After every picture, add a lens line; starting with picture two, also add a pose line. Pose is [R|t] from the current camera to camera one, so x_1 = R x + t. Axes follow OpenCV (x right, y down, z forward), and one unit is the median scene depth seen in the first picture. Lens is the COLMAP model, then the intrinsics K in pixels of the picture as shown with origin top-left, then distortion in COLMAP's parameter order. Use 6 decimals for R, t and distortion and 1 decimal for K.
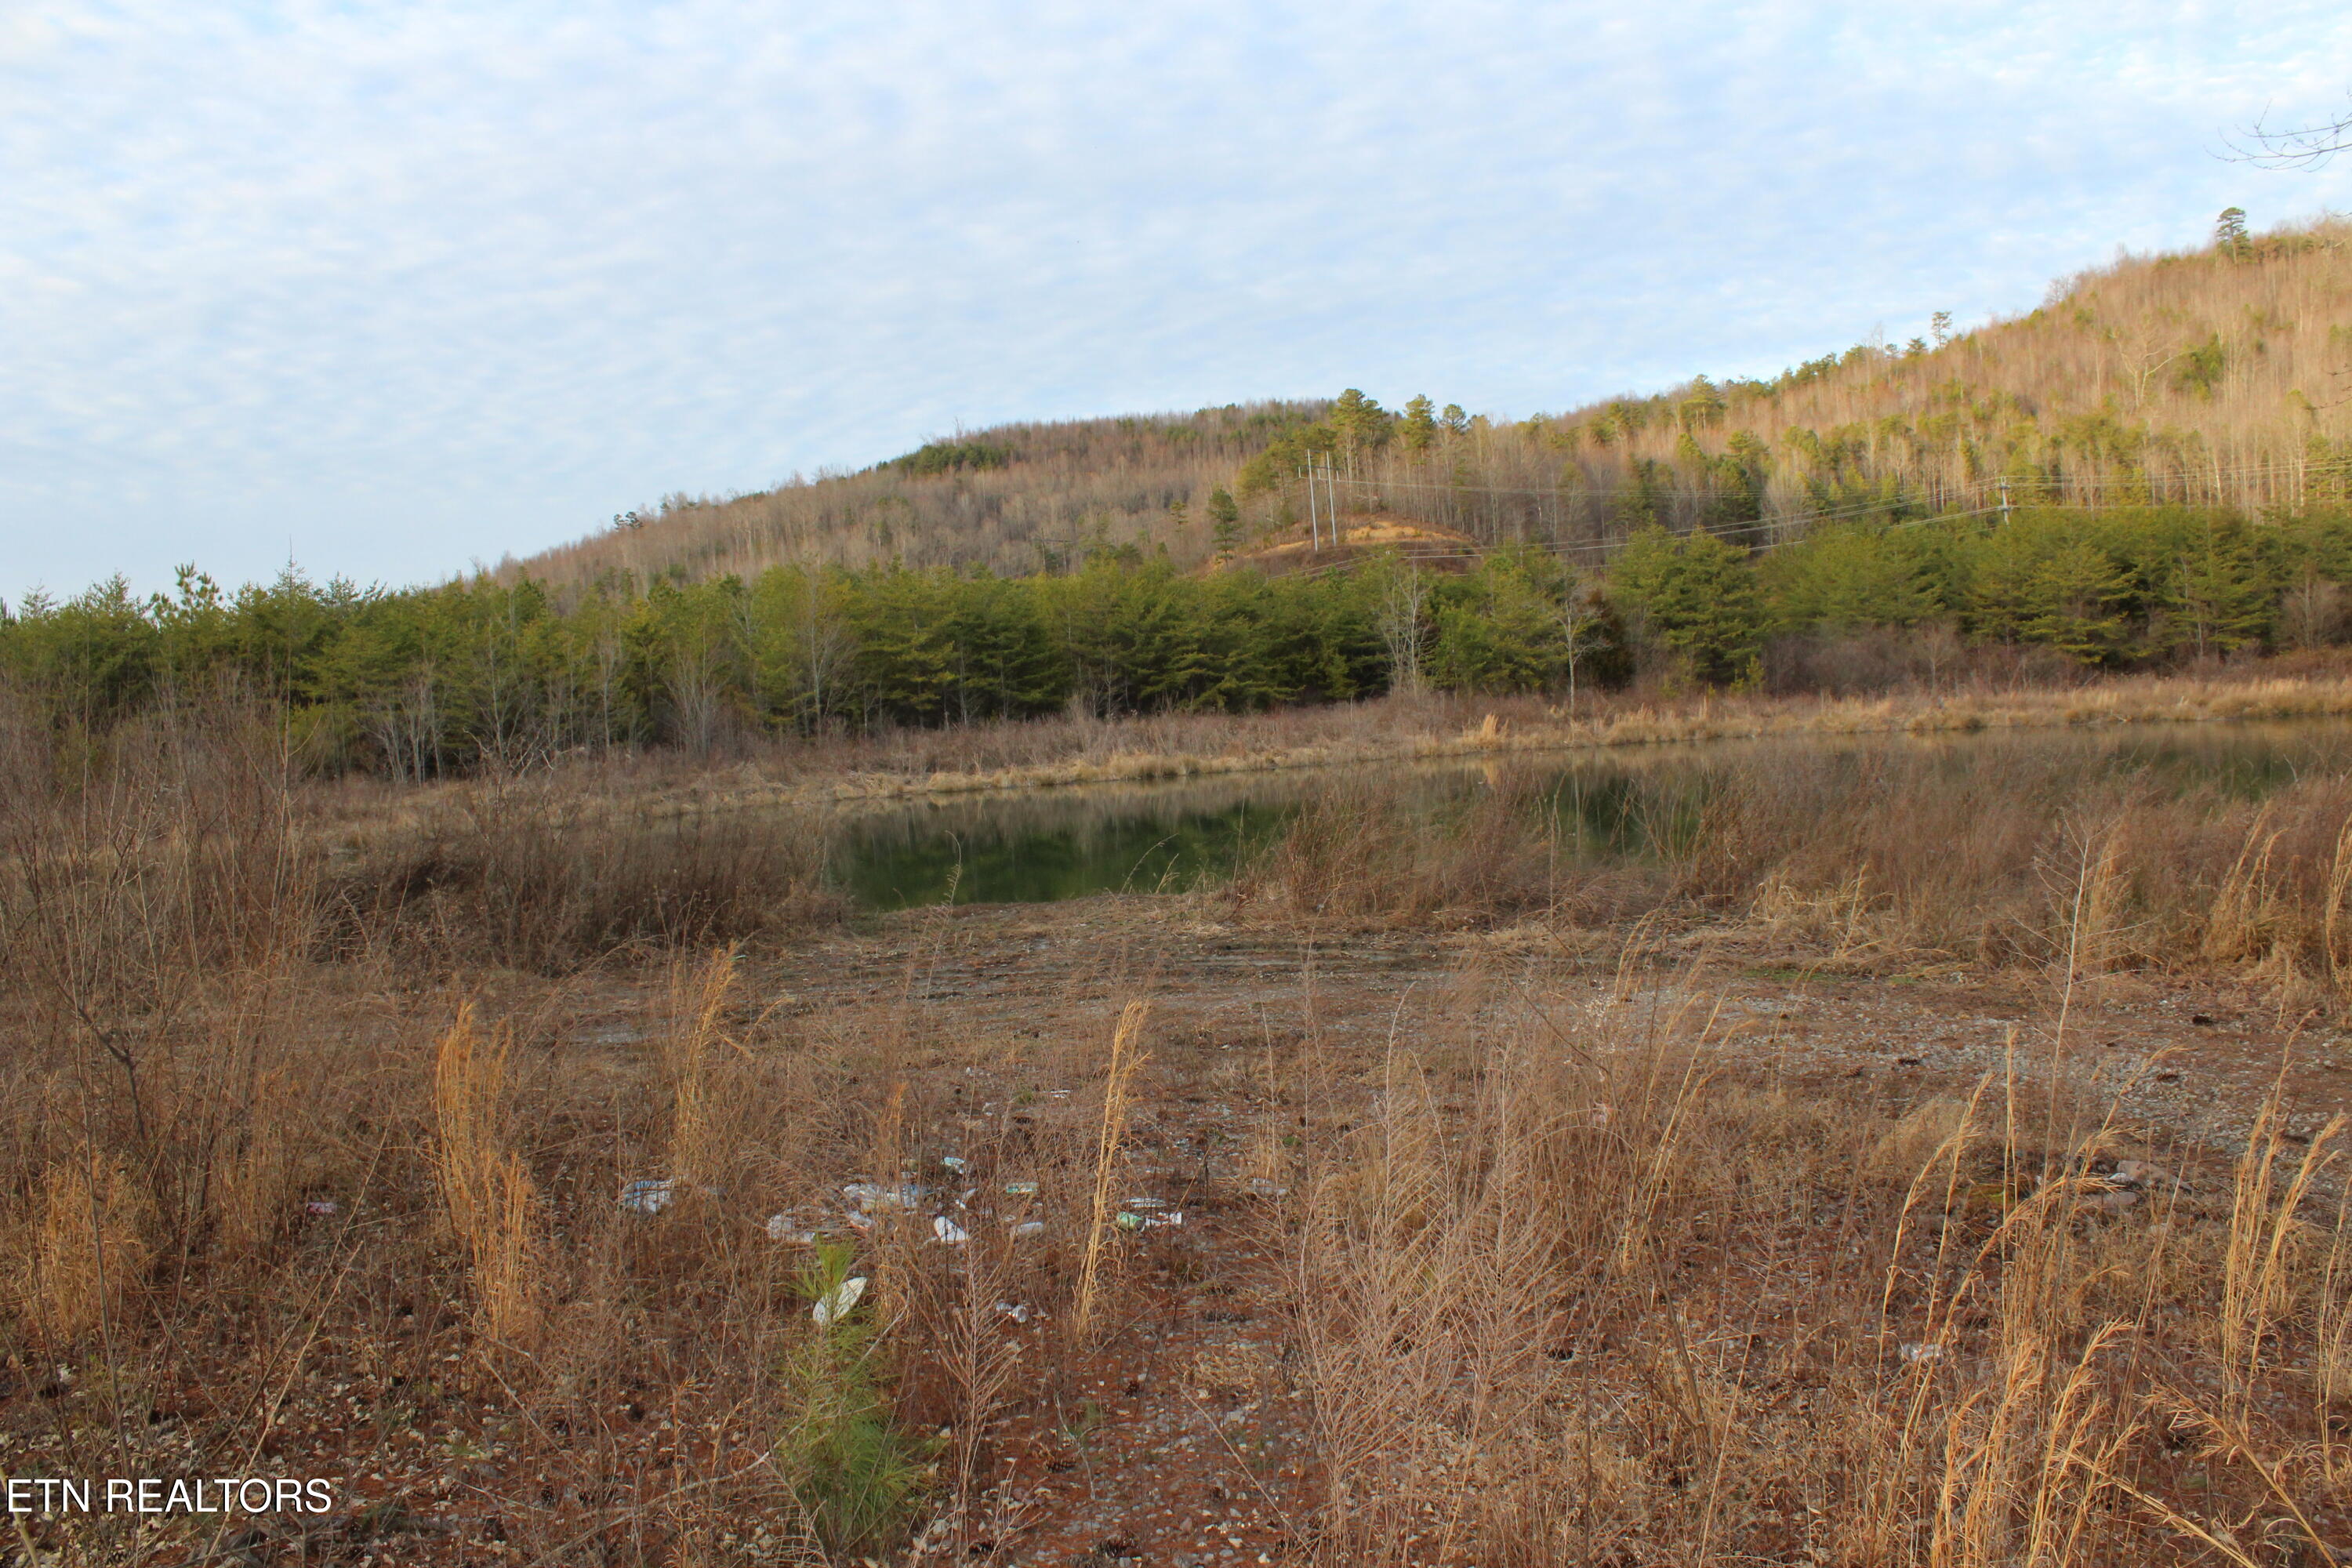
lens RADIAL K [[1934.9, 0, 1166.5], [0, 1934.9, 778.1], [0, 0, 1]] dist [-0.170160, 0.141925]
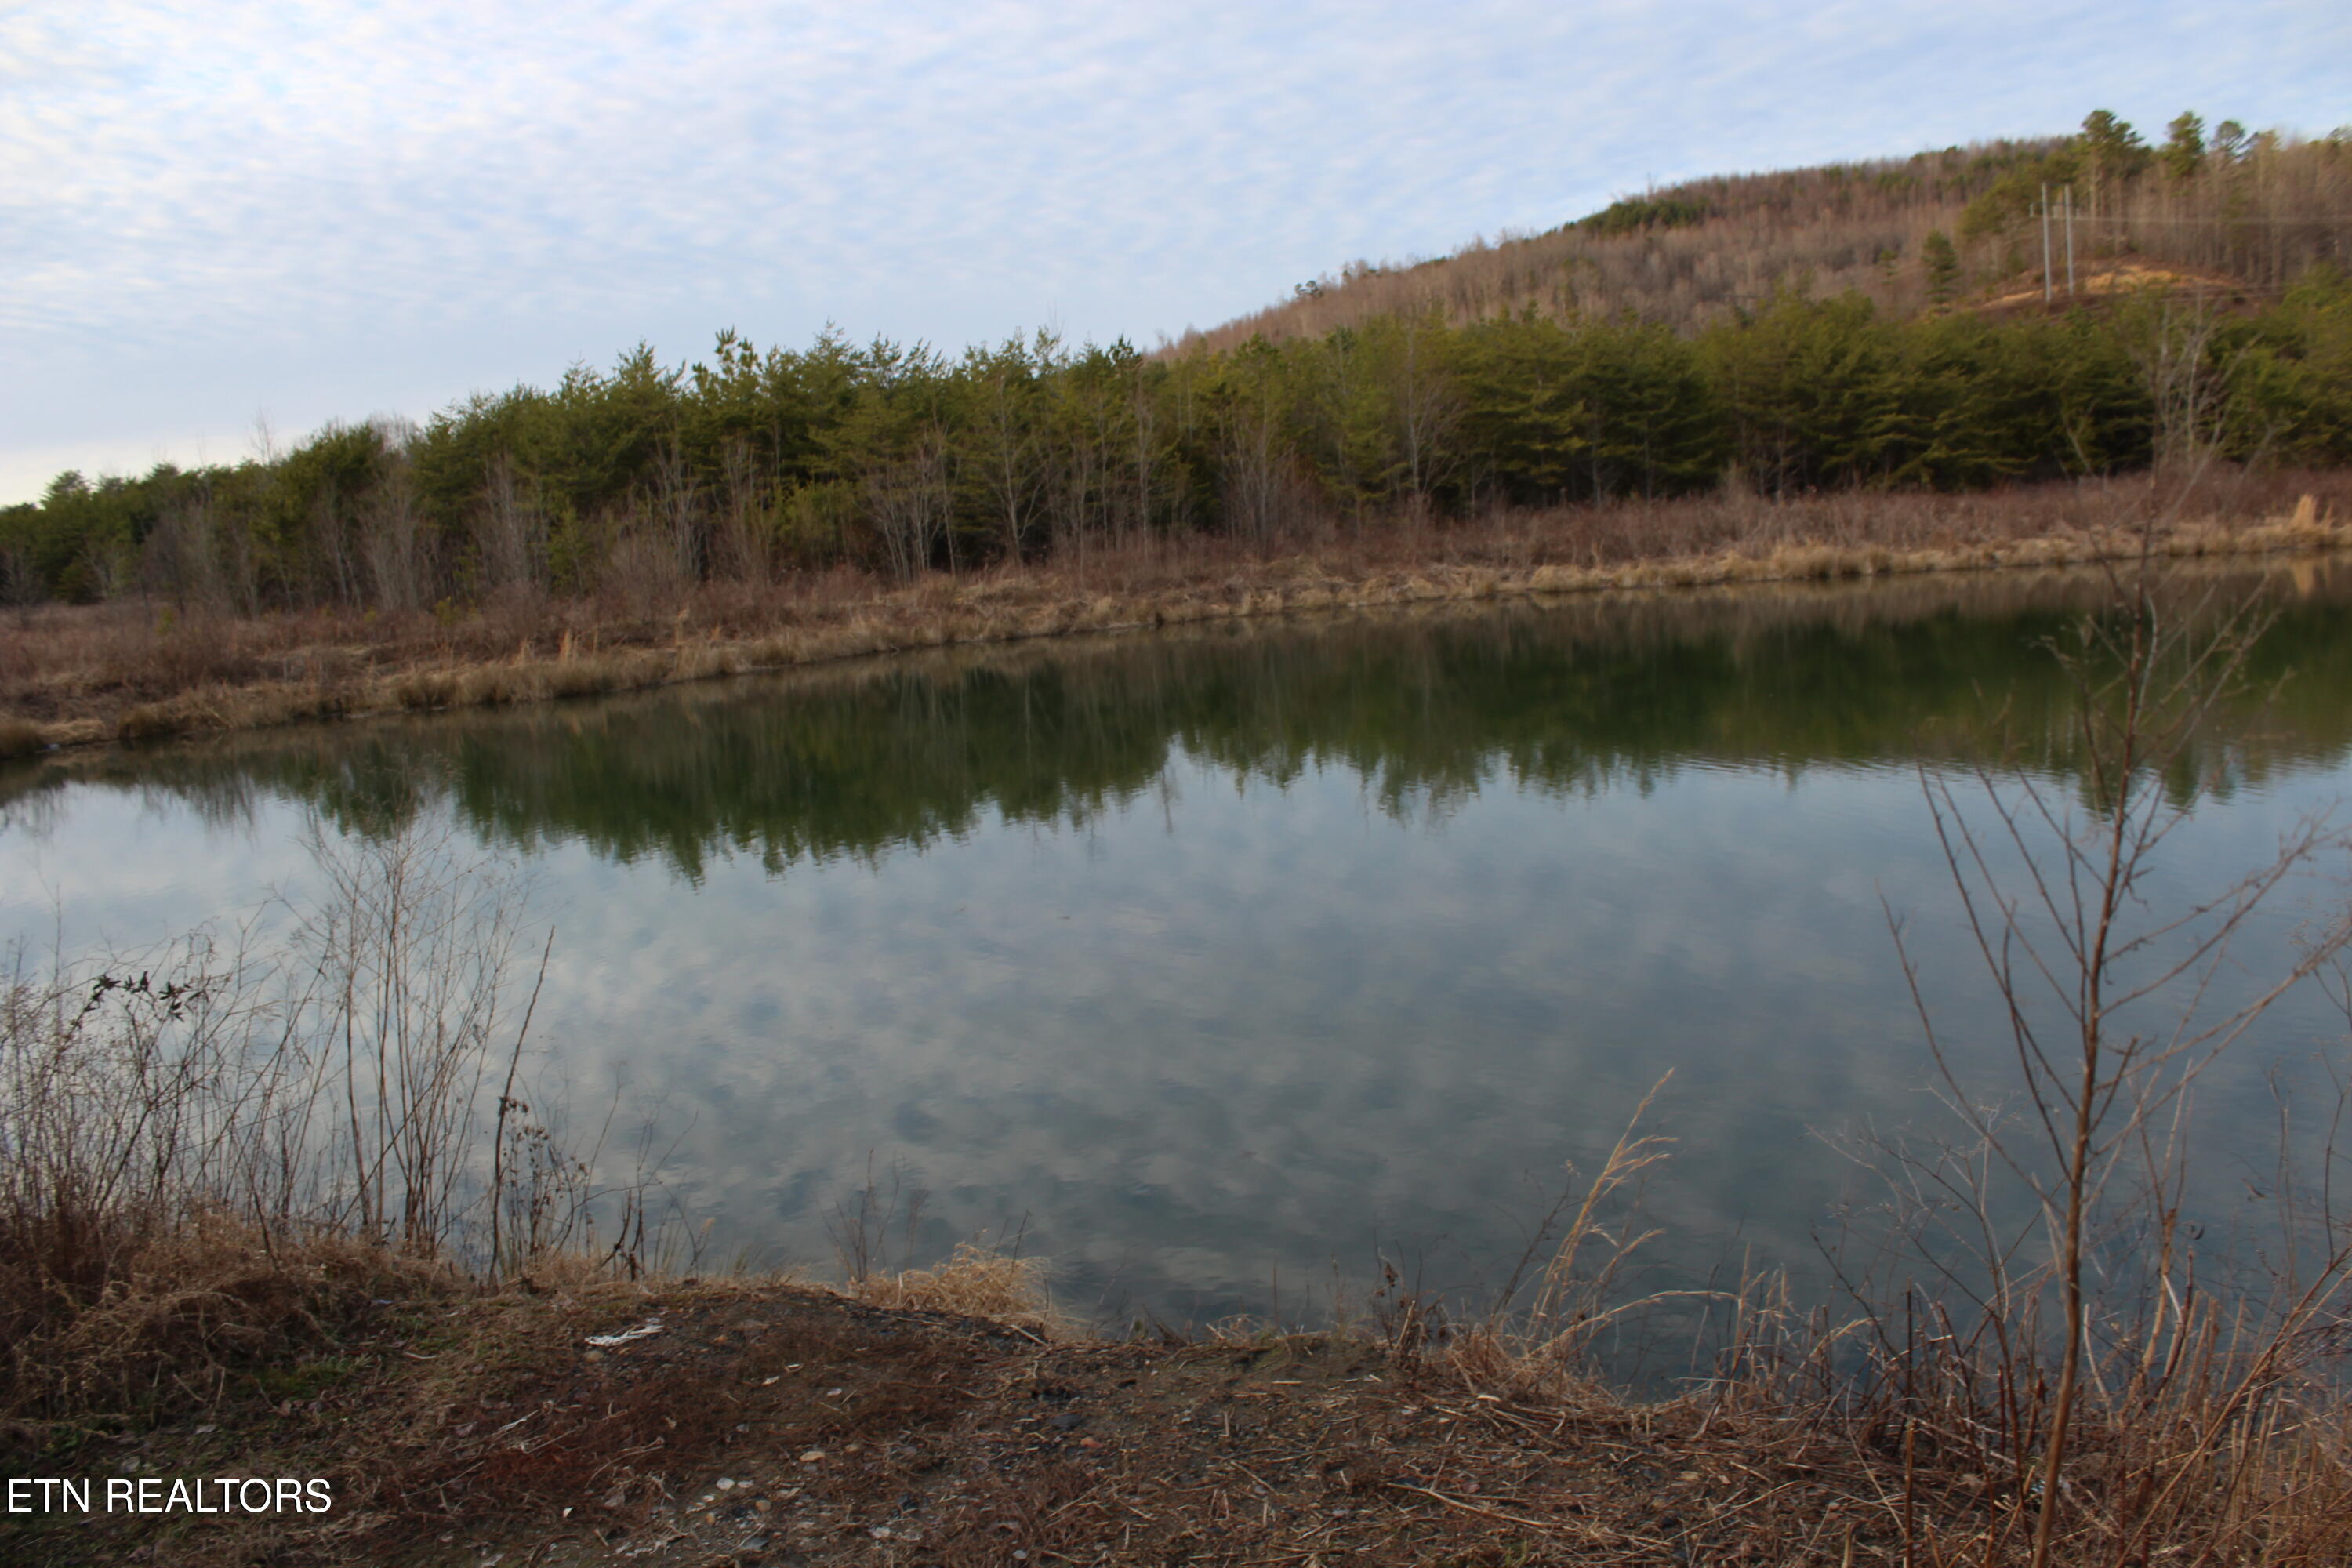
lens RADIAL K [[1934.9, 0, 1174.3], [0, 1934.9, 784.6], [0, 0, 1]] dist [-0.170160, 0.141925]
pose [[0.939507, 0.045276, -0.339523, 0.006645], [-0.003750, 0.992526, 0.121978, -0.007100], [0.342508, -0.113327, 0.932655, 0.165412]]
